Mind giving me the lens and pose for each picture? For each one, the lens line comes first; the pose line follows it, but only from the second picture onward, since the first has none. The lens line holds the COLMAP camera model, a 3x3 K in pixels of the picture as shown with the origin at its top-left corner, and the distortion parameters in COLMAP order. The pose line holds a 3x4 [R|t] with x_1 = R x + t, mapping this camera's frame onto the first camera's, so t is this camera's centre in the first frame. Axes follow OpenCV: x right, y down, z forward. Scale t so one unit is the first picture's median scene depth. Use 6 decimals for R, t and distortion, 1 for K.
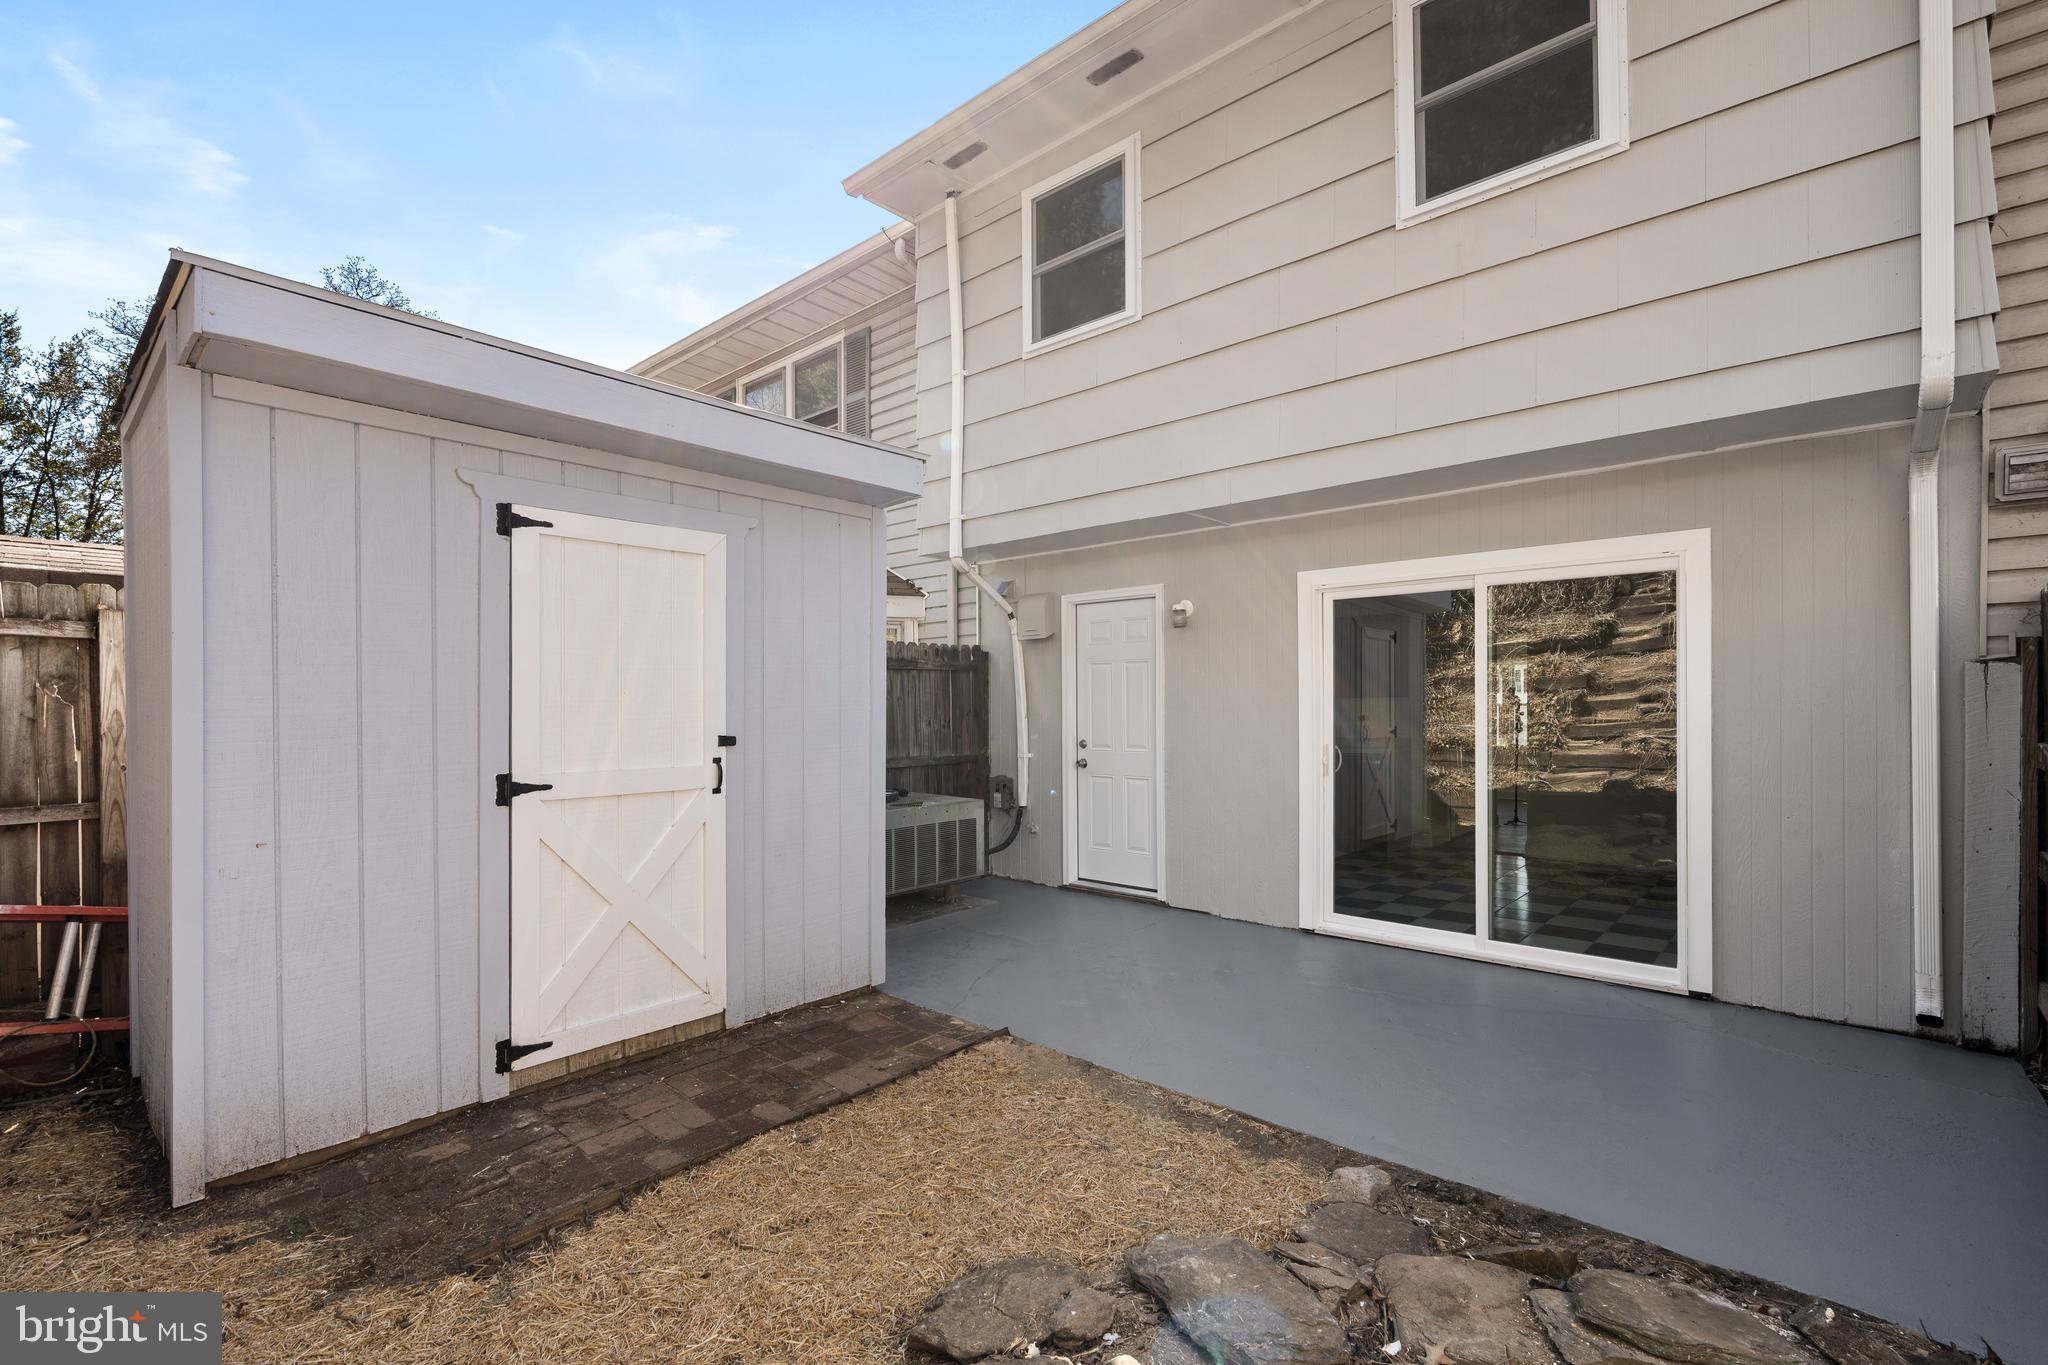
lens RADIAL K [[903.3, 0, 1013.5], [0, 903.3, 698.9], [0, 0, 1]] dist [-0.003672, 0.001188]
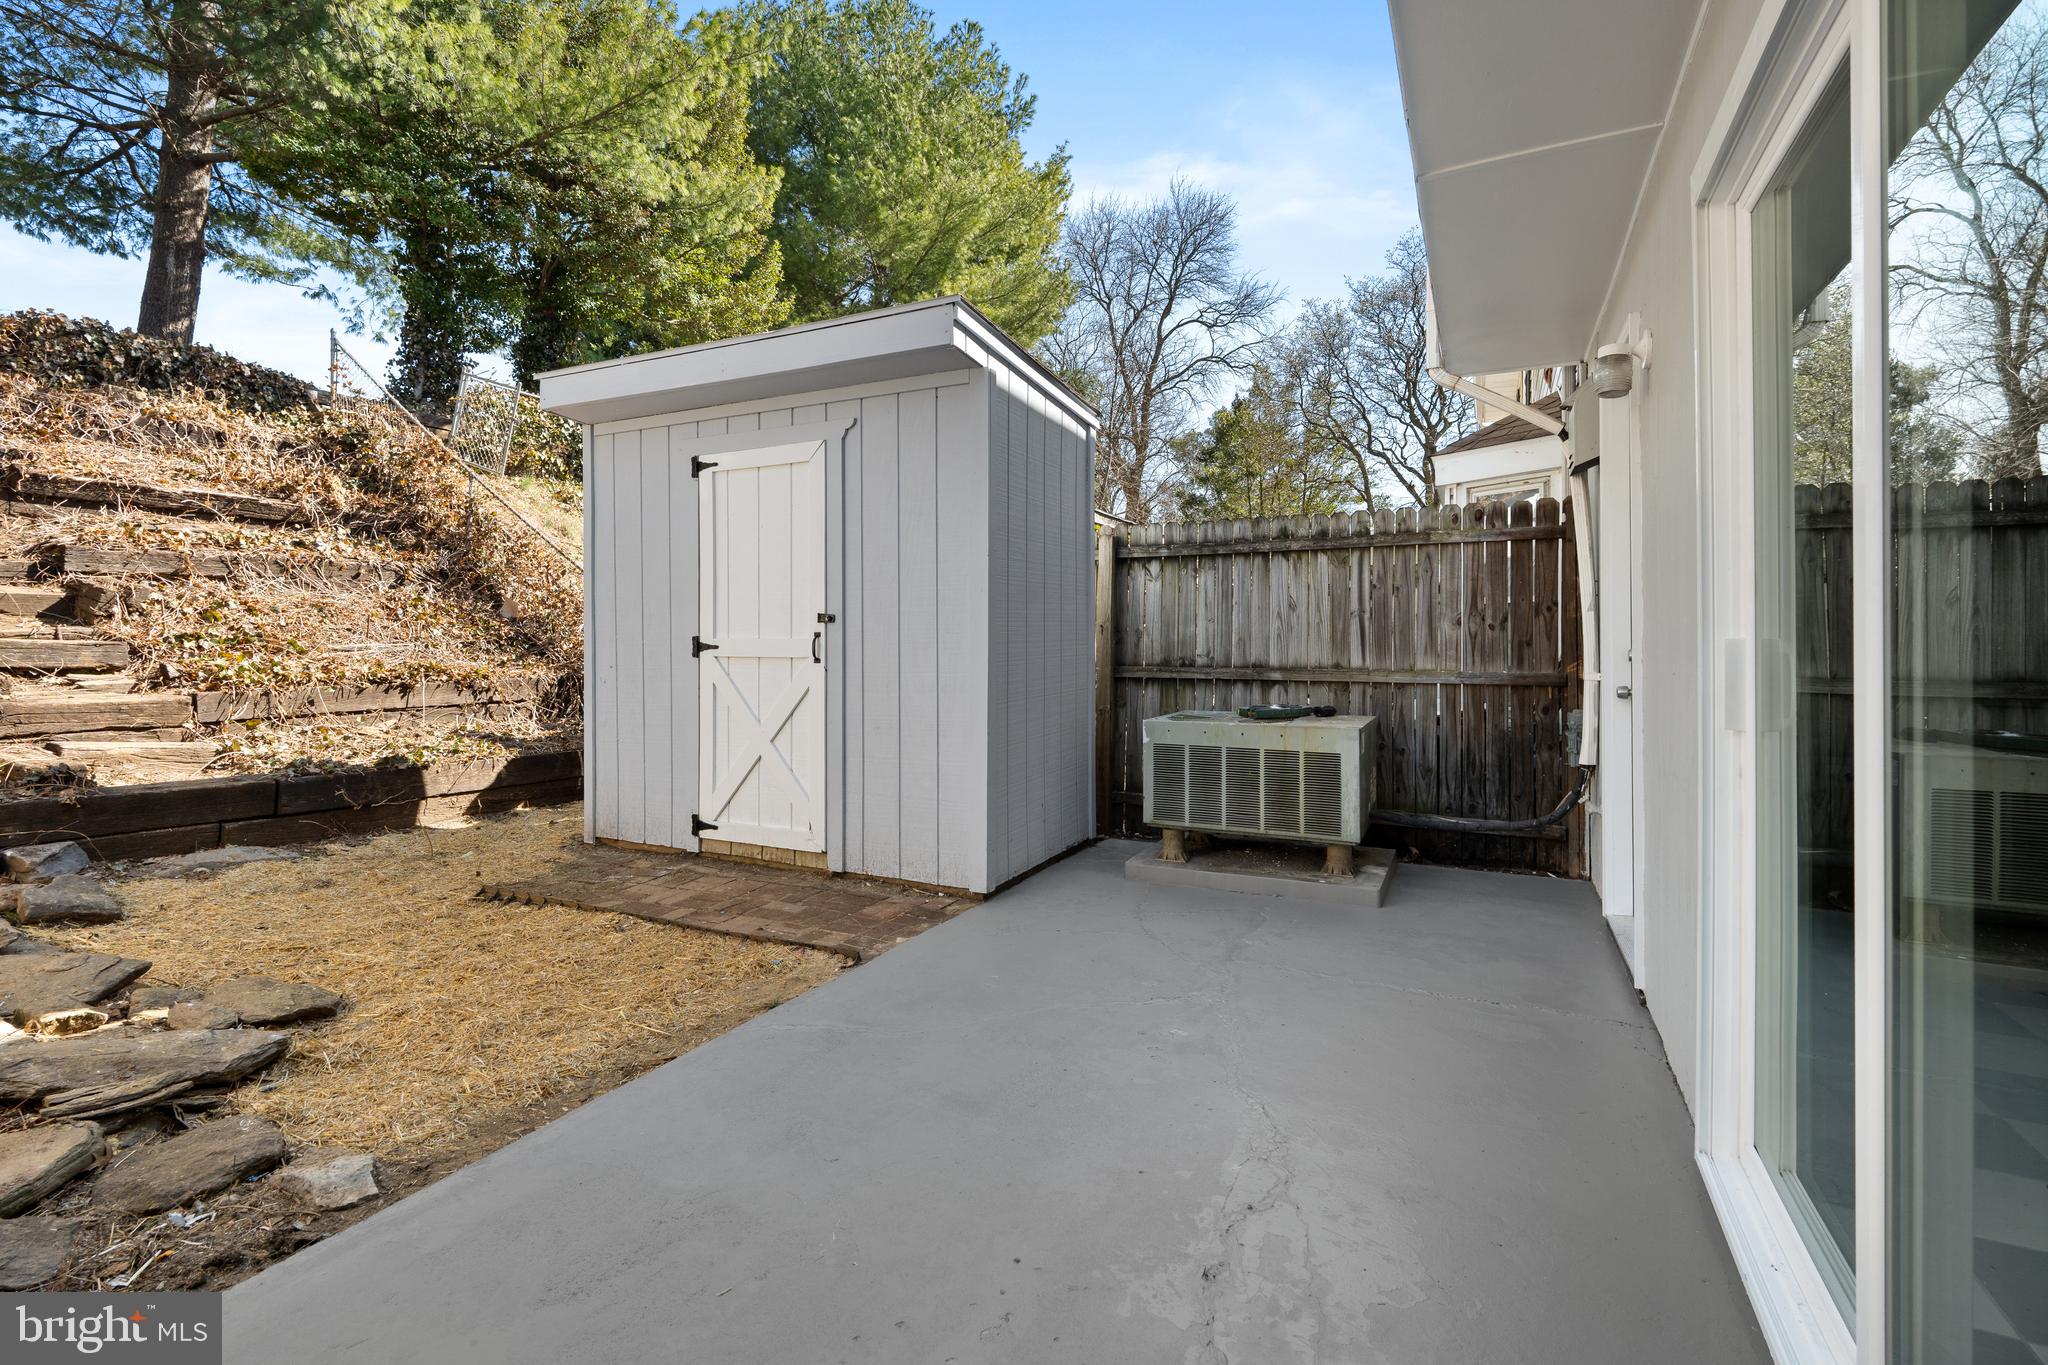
lens RADIAL K [[903.3, 0, 1024.8], [0, 903.3, 639.2], [0, 0, 1]] dist [-0.003672, 0.001188]
pose [[0.270323, -0.003904, -0.962762, 0.970075], [-0.003170, 0.999983, -0.004945, 0.088137], [0.962764, 0.004389, 0.270306, 1.056525]]
